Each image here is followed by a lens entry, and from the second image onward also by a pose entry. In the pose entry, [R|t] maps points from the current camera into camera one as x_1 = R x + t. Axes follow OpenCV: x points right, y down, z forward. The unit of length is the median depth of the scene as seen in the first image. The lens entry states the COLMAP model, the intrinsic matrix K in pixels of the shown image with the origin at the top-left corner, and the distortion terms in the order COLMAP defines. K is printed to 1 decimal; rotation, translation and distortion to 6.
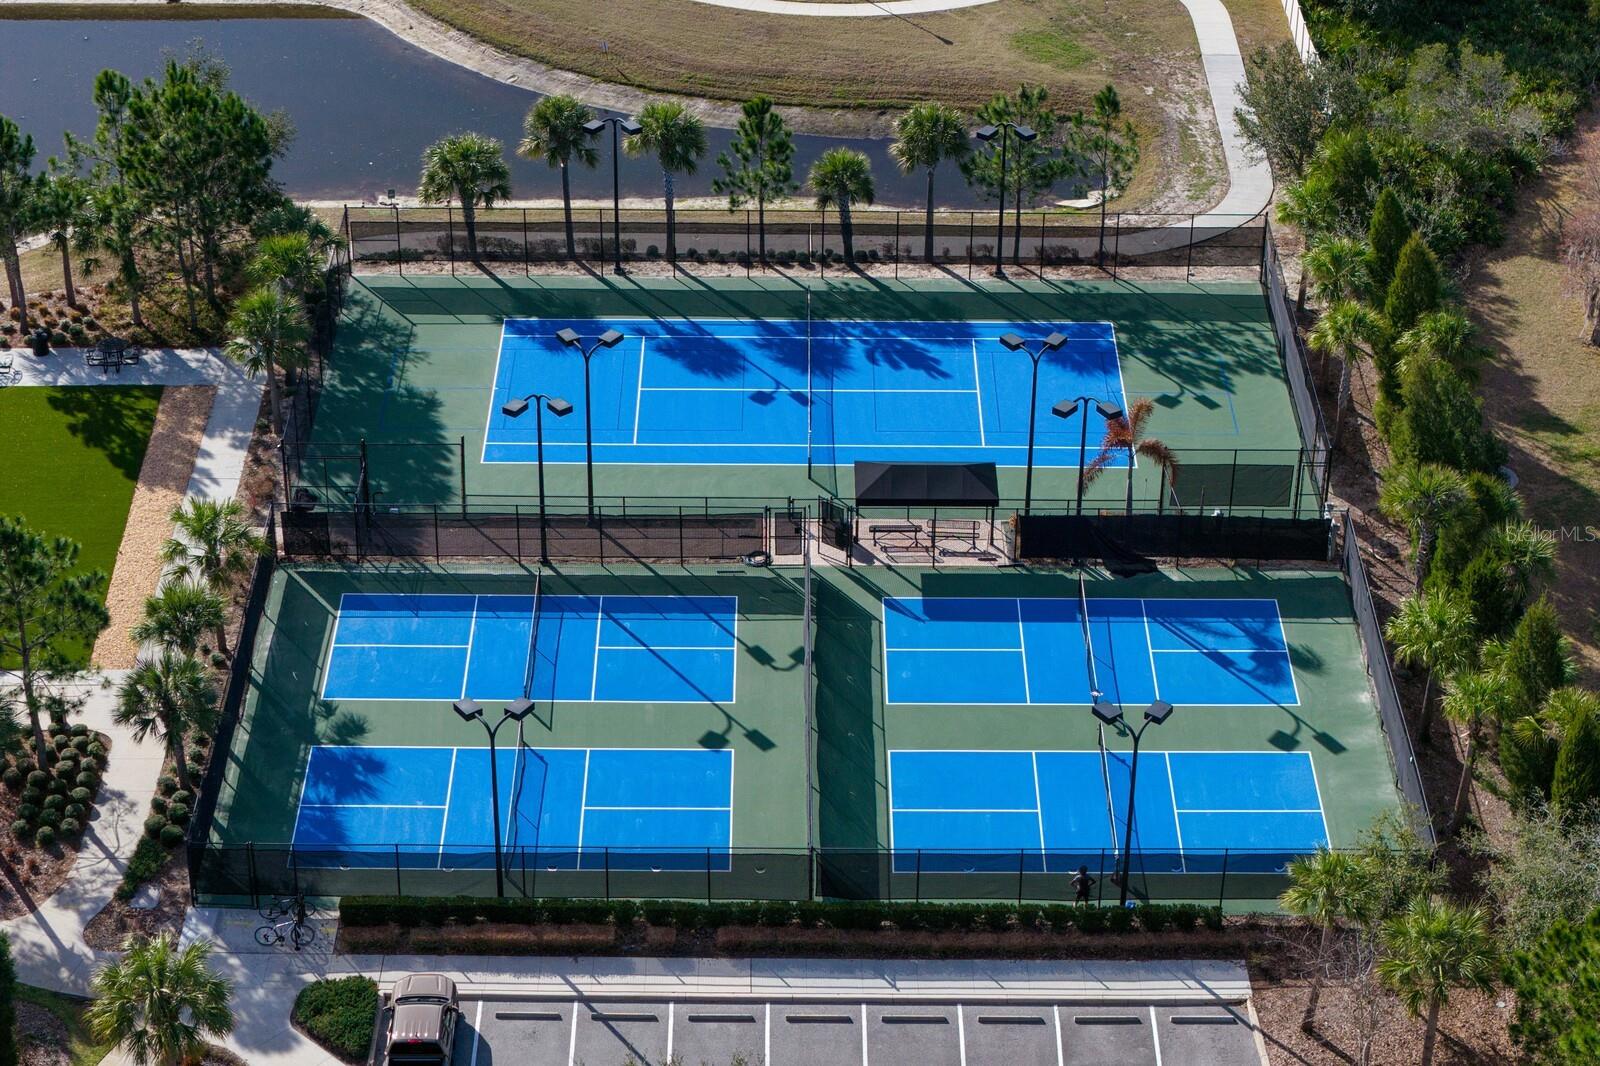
lens RADIAL K [[3132.5, 0, 800.0], [0, 3132.5, 533.0], [0, 0, 1]] dist [-0.035106, -0.022615]
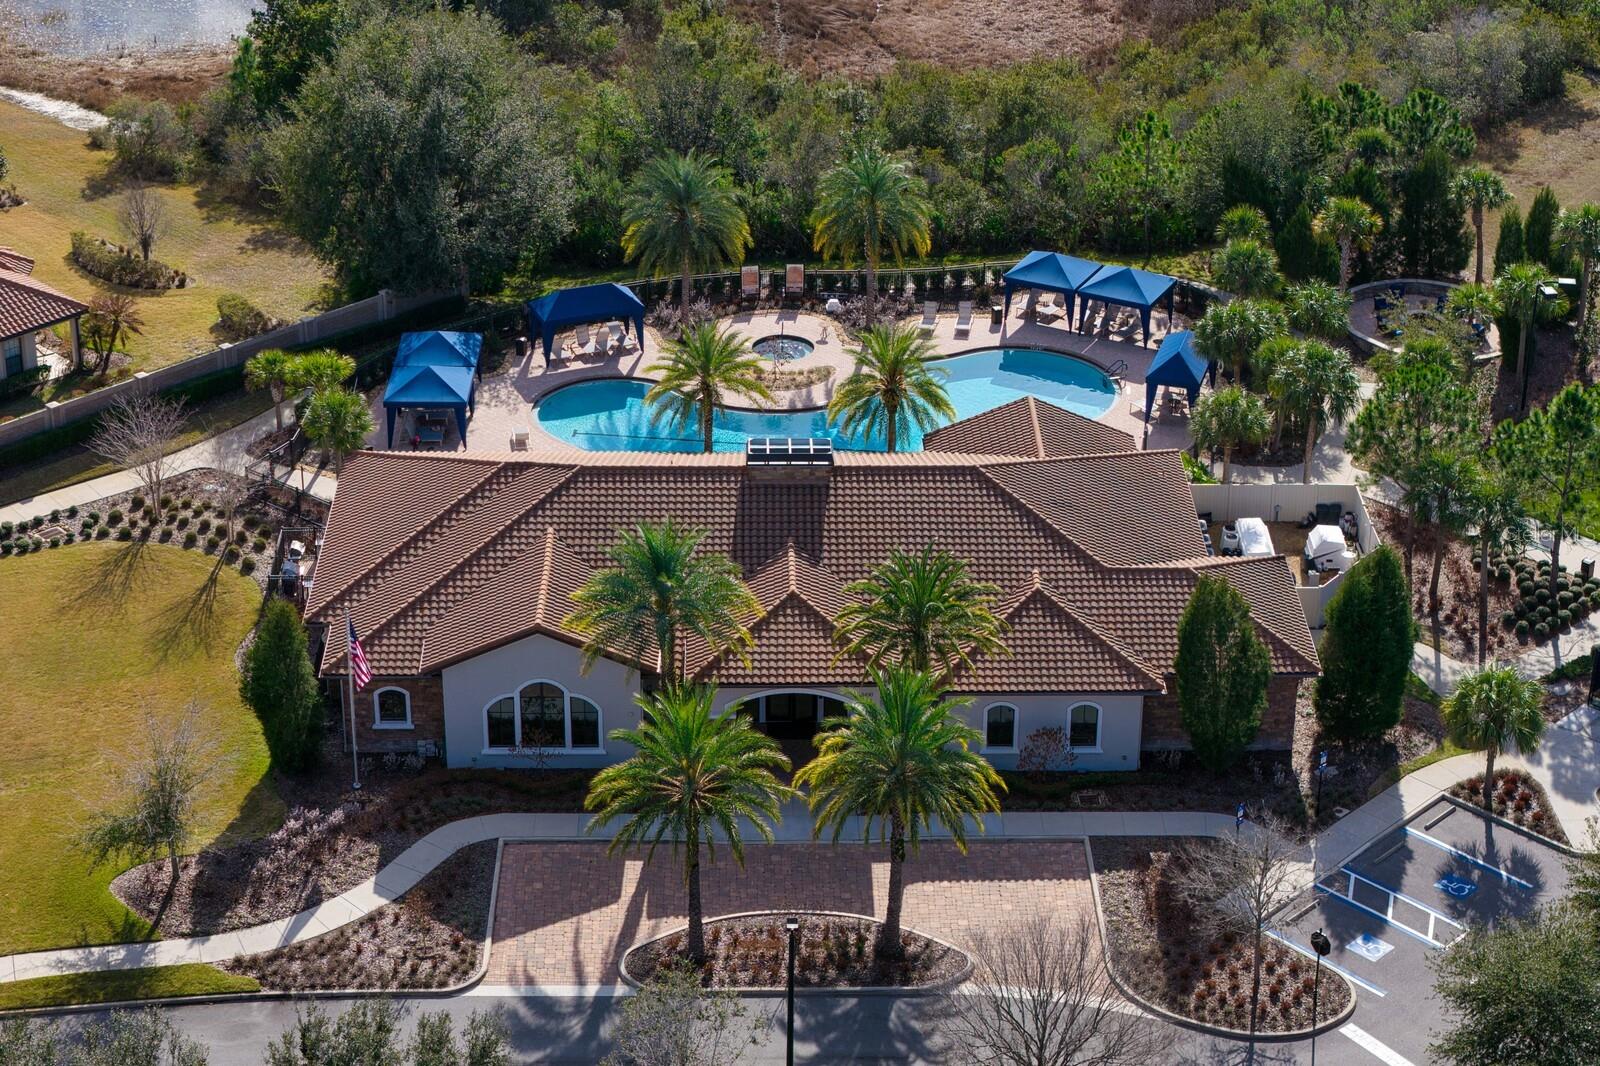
lens RADIAL K [[3132.5, 0, 800.0], [0, 3132.5, 533.0], [0, 0, 1]] dist [-0.035106, -0.022615]
pose [[0.710308, 0.320728, -0.626575, 0.317834], [-0.380069, 0.923999, 0.042112, 0.108925], [0.592462, 0.208229, 0.778222, -0.185371]]
